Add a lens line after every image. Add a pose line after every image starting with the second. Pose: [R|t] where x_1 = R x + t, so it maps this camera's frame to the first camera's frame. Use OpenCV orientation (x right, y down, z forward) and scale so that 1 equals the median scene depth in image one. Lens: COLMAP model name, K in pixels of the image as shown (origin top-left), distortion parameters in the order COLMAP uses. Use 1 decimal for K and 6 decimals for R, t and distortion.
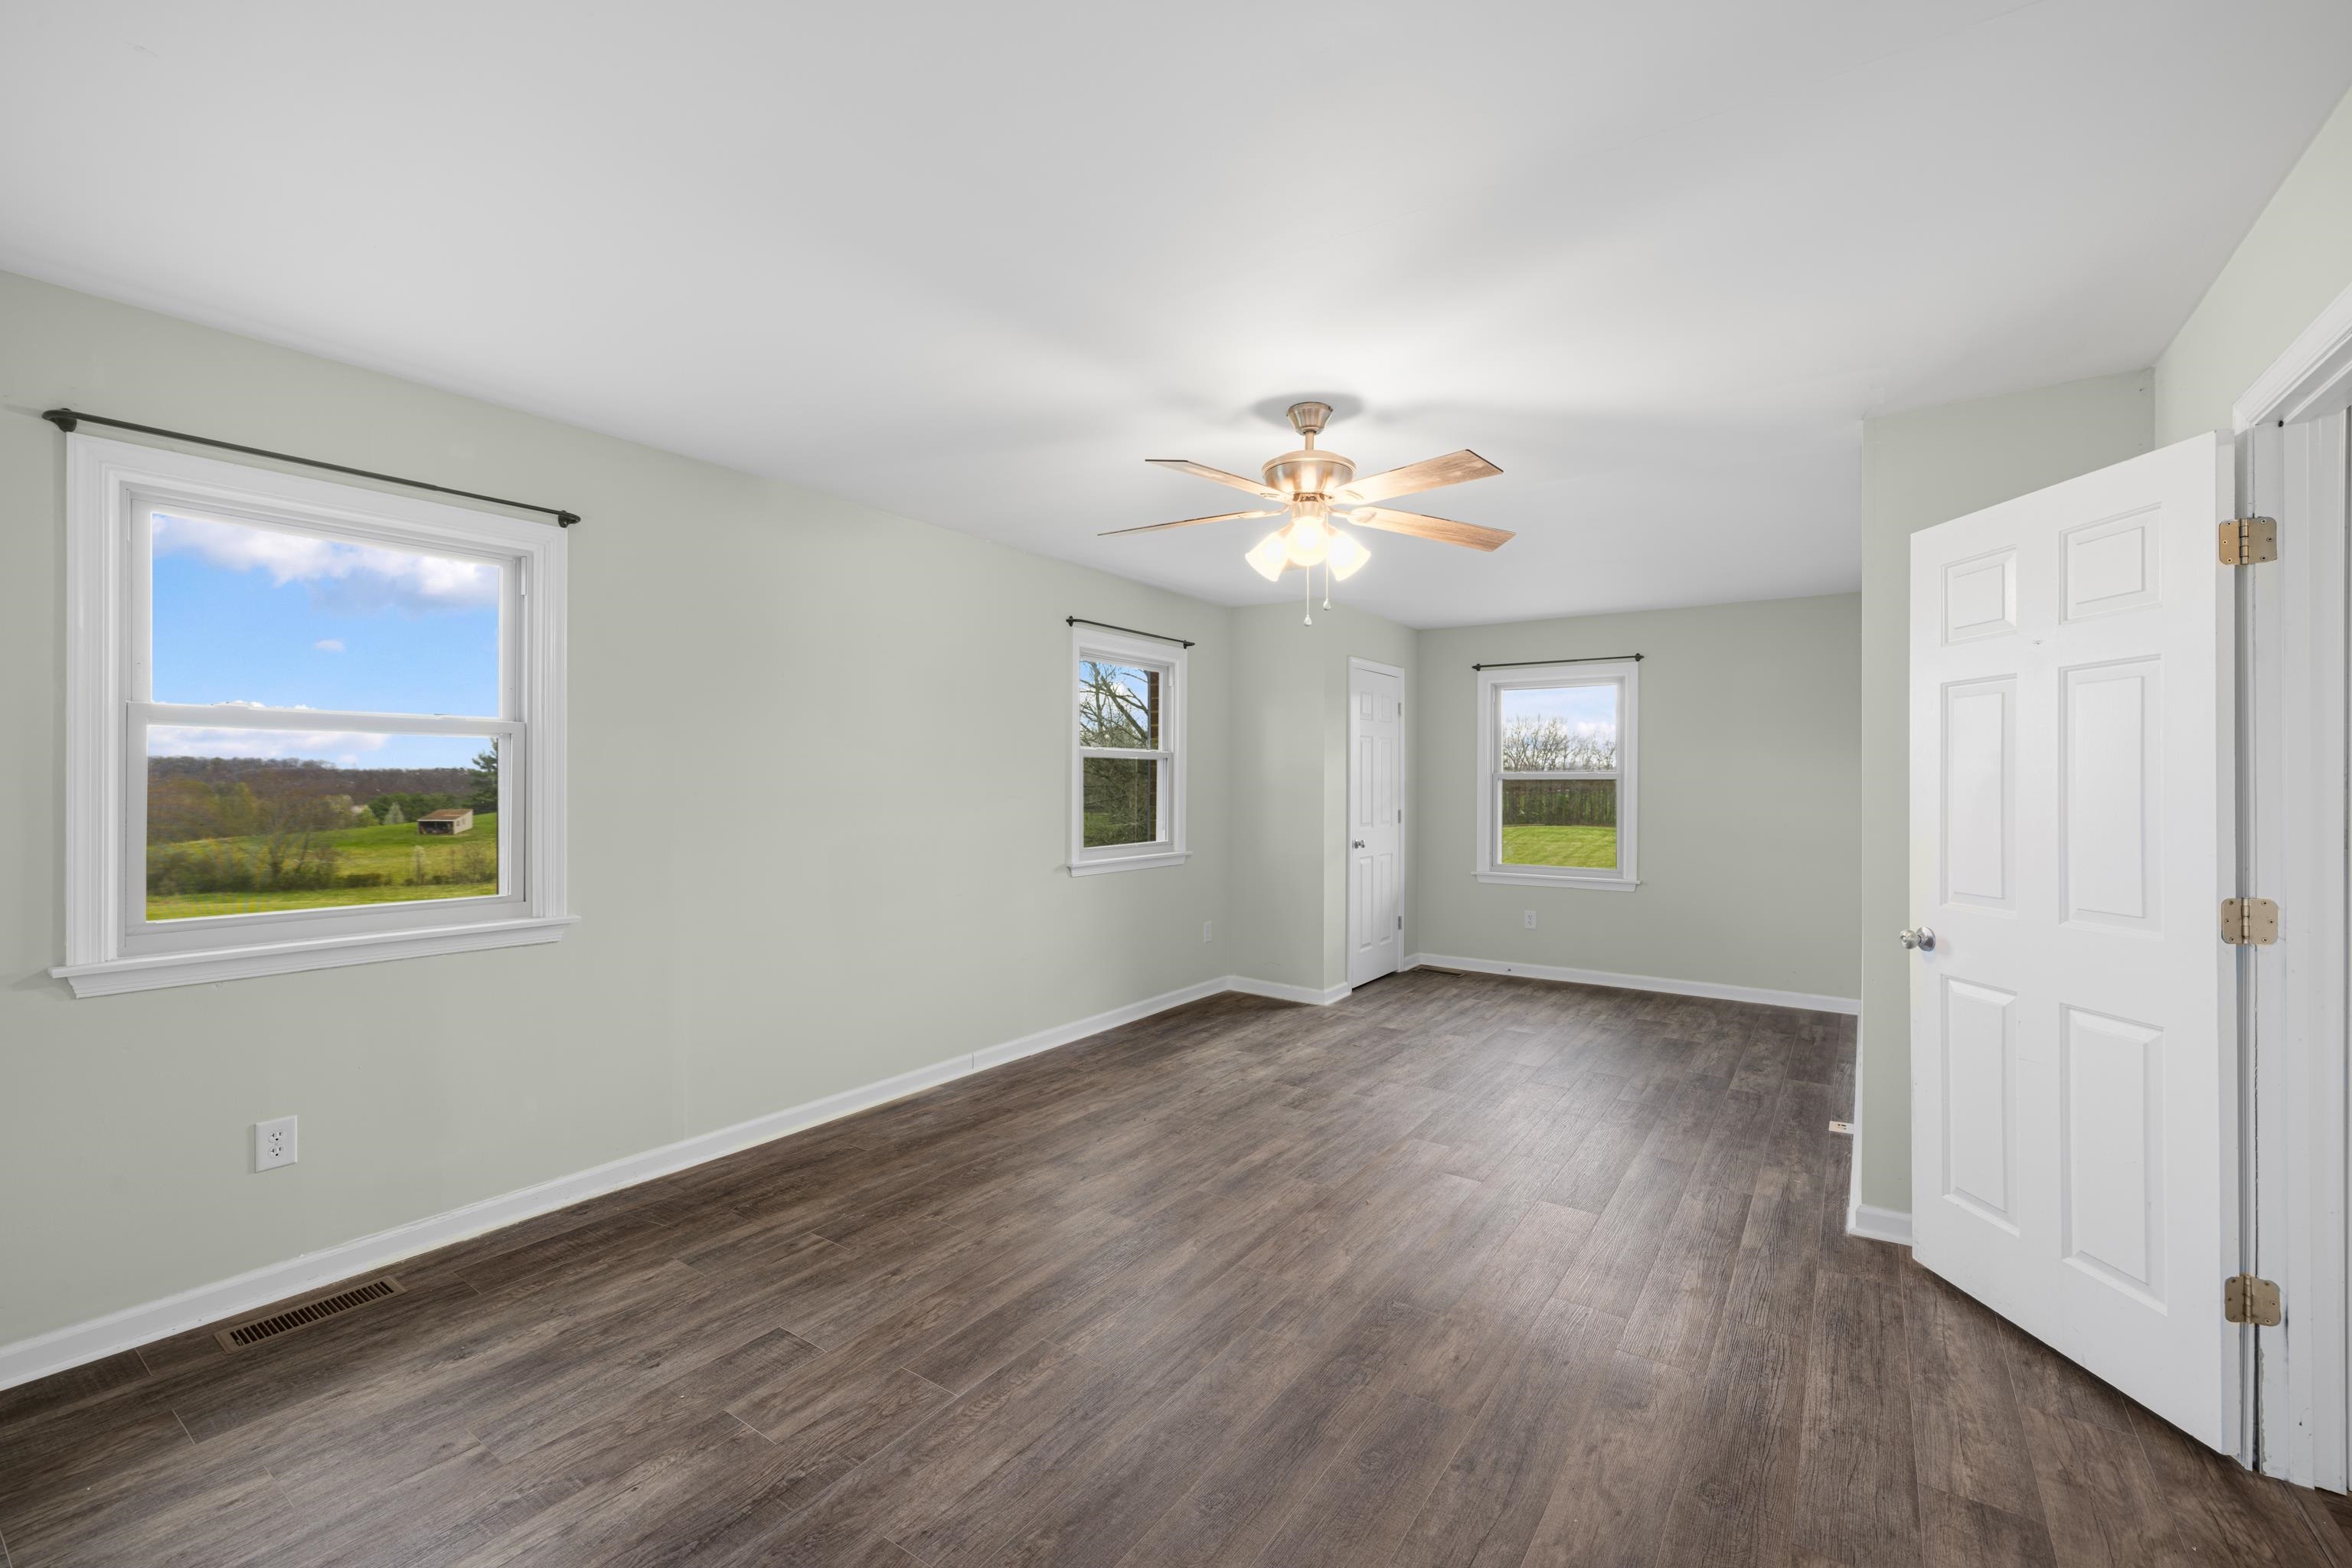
lens RADIAL K [[1003.8, 0, 1181.2], [0, 1003.8, 776.0], [0, 0, 1]] dist [-0.001237, -0.000129]
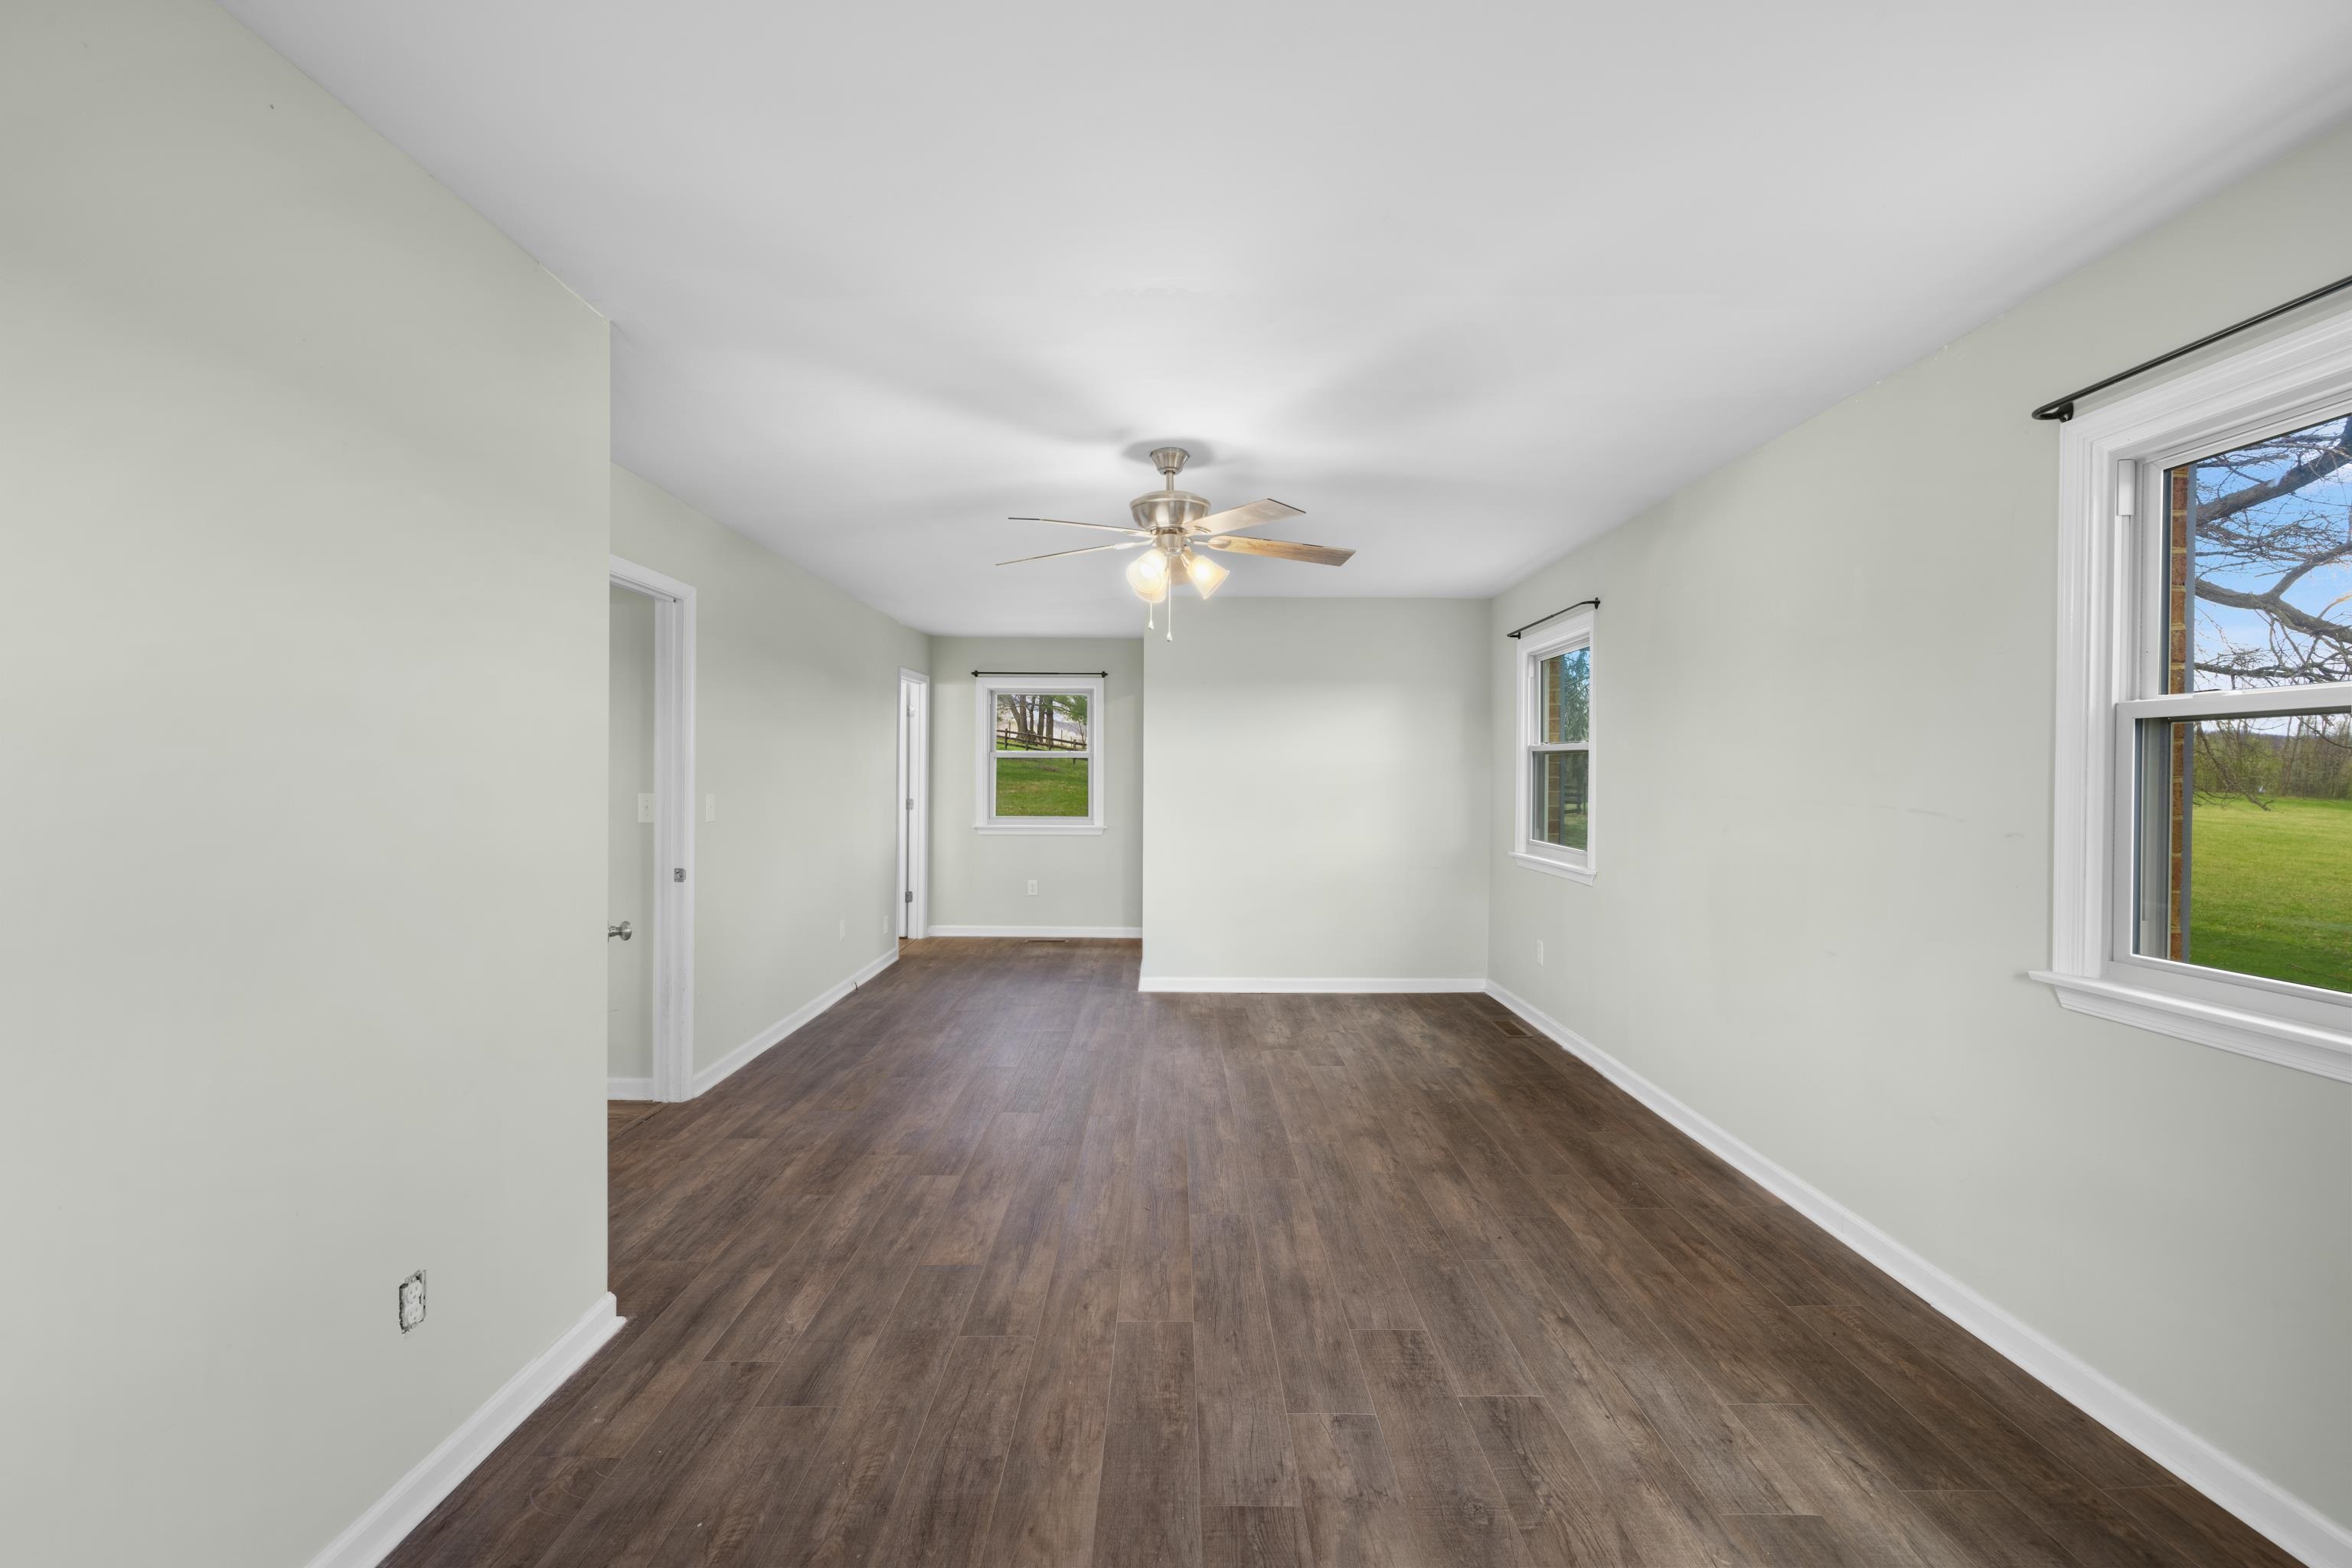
lens RADIAL K [[1003.8, 0, 1181.2], [0, 1003.8, 776.0], [0, 0, 1]] dist [-0.001237, -0.000129]
pose [[-0.824733, -0.006997, -0.565479, 0.593860], [-0.005687, 0.999976, -0.004079, 0.006136], [0.565494, -0.000148, -0.824752, 1.517711]]
